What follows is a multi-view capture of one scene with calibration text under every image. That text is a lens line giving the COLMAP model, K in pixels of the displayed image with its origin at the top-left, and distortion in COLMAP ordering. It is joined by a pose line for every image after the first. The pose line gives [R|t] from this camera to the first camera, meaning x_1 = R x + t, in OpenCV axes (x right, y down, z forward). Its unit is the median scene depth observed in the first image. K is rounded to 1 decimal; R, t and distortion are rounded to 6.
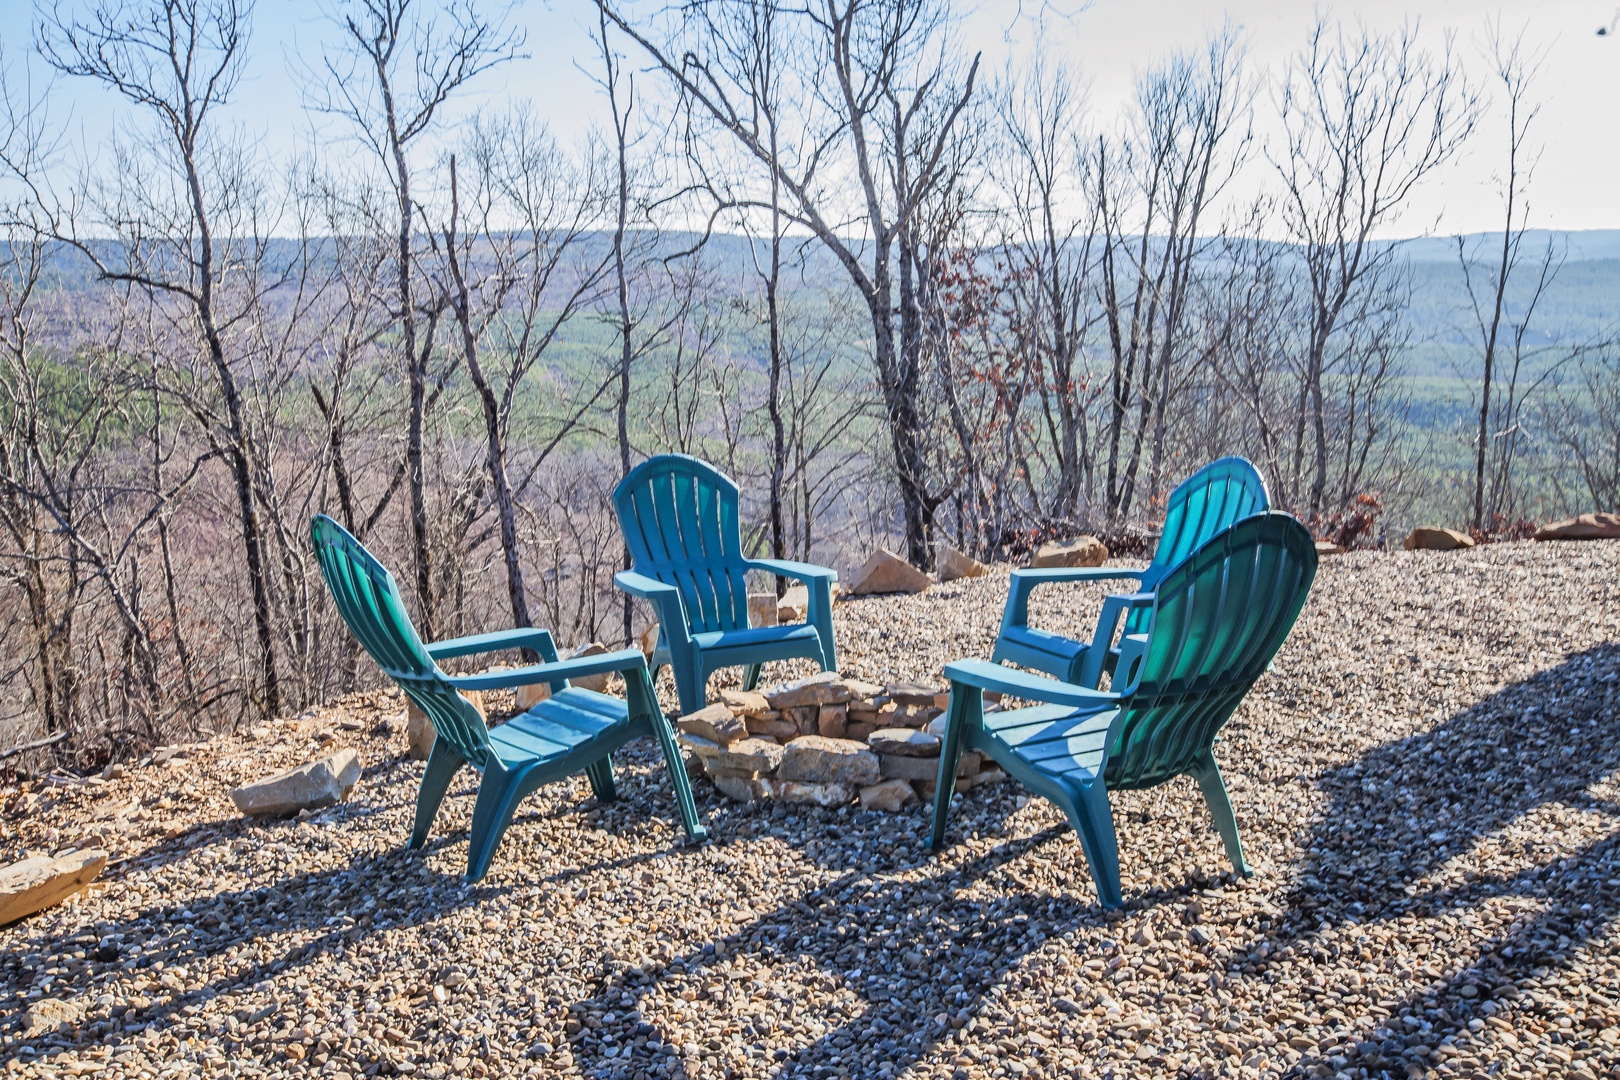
lens RADIAL K [[1530.8, 0, 802.8], [0, 1530.8, 537.2], [0, 0, 1]] dist [0.043880, 0.000000]
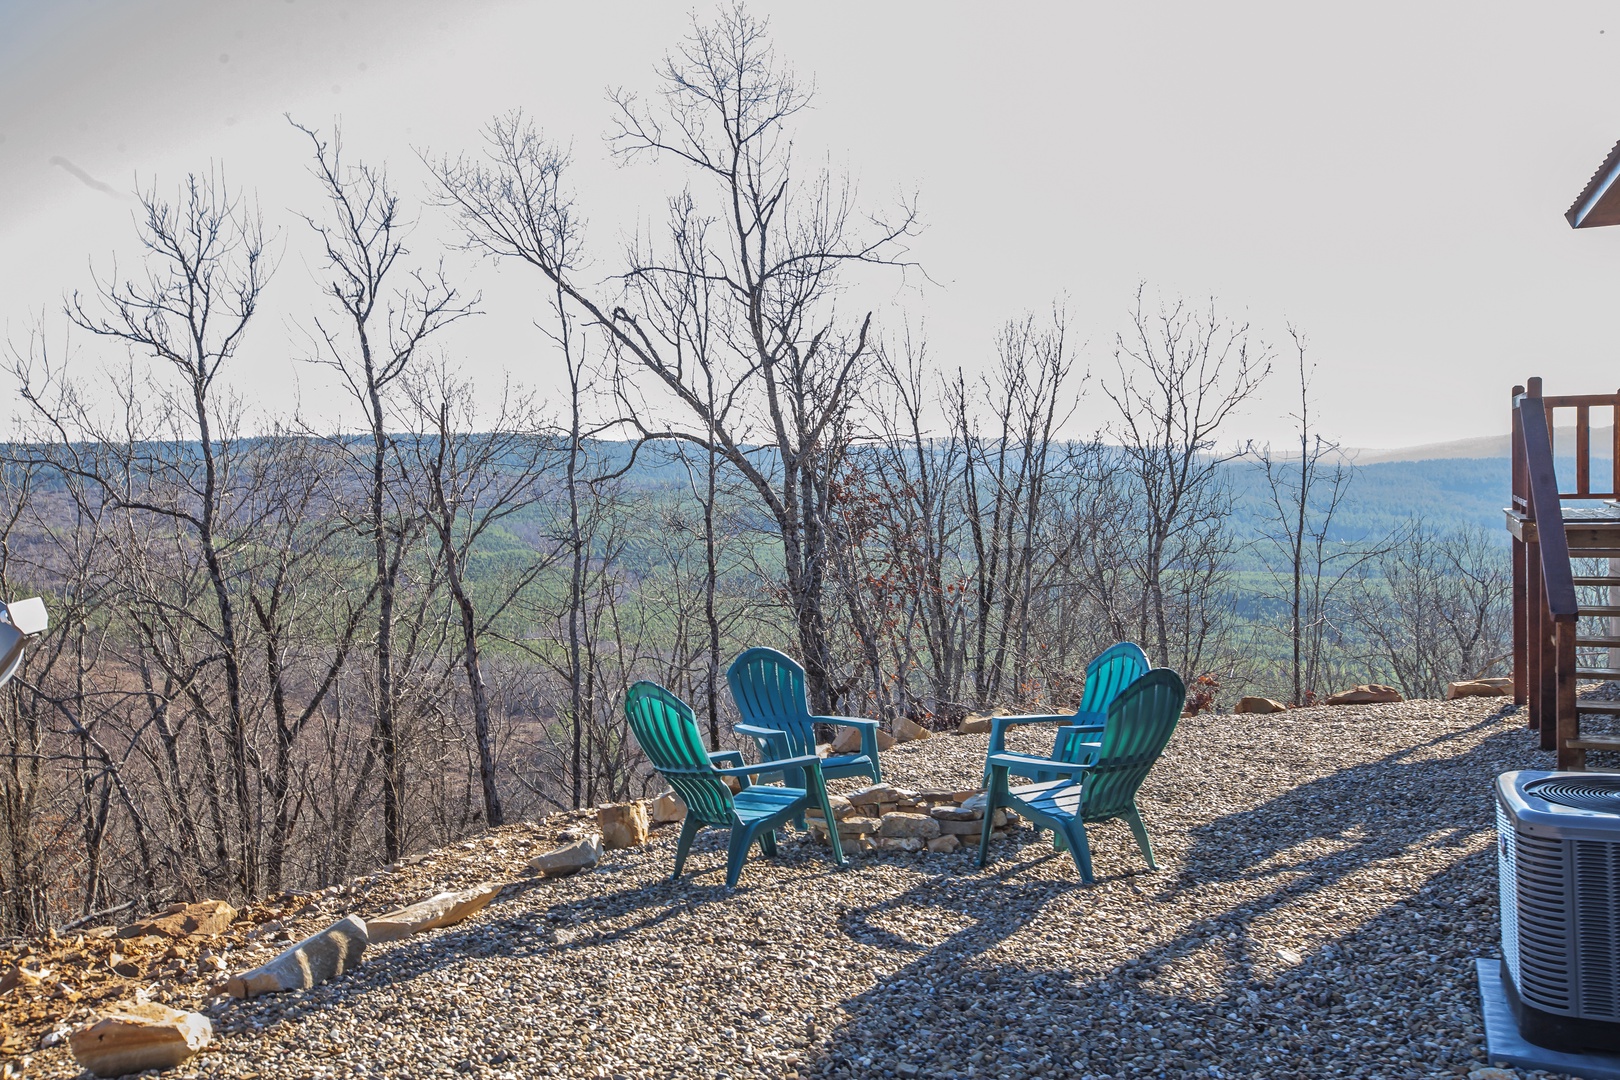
lens RADIAL K [[1530.8, 0, 799.6], [0, 1530.8, 539.0], [0, 0, 1]] dist [0.043880, 0.000000]
pose [[0.995300, -0.009266, 0.096398, -0.060689], [0.021540, 0.991658, -0.127082, 0.010553], [-0.094417, 0.128561, 0.987197, -0.161531]]
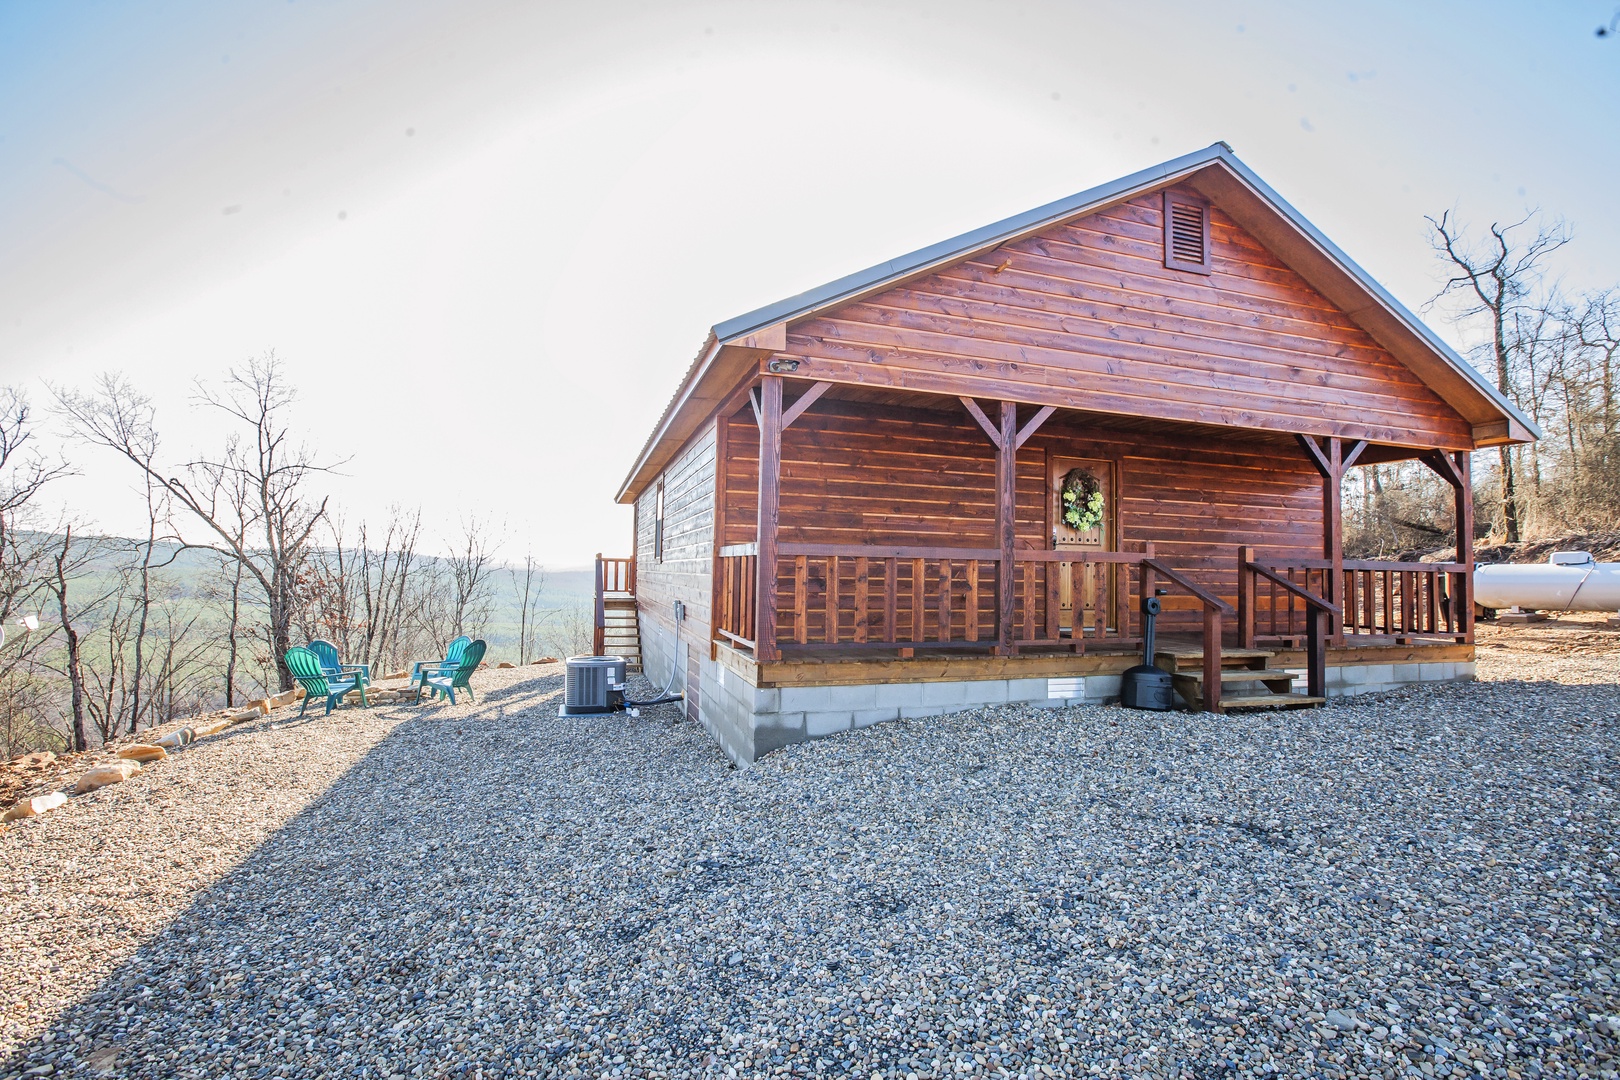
lens RADIAL K [[741.0, 0, 806.4], [0, 741.0, 535.2], [0, 0, 1]] dist [-0.035509, 0.010064]
pose [[0.717201, 0.067019, 0.693636, -0.165262], [0.087054, 0.978951, -0.184598, 0.045349], [-0.691407, 0.192778, 0.696270, -0.408562]]
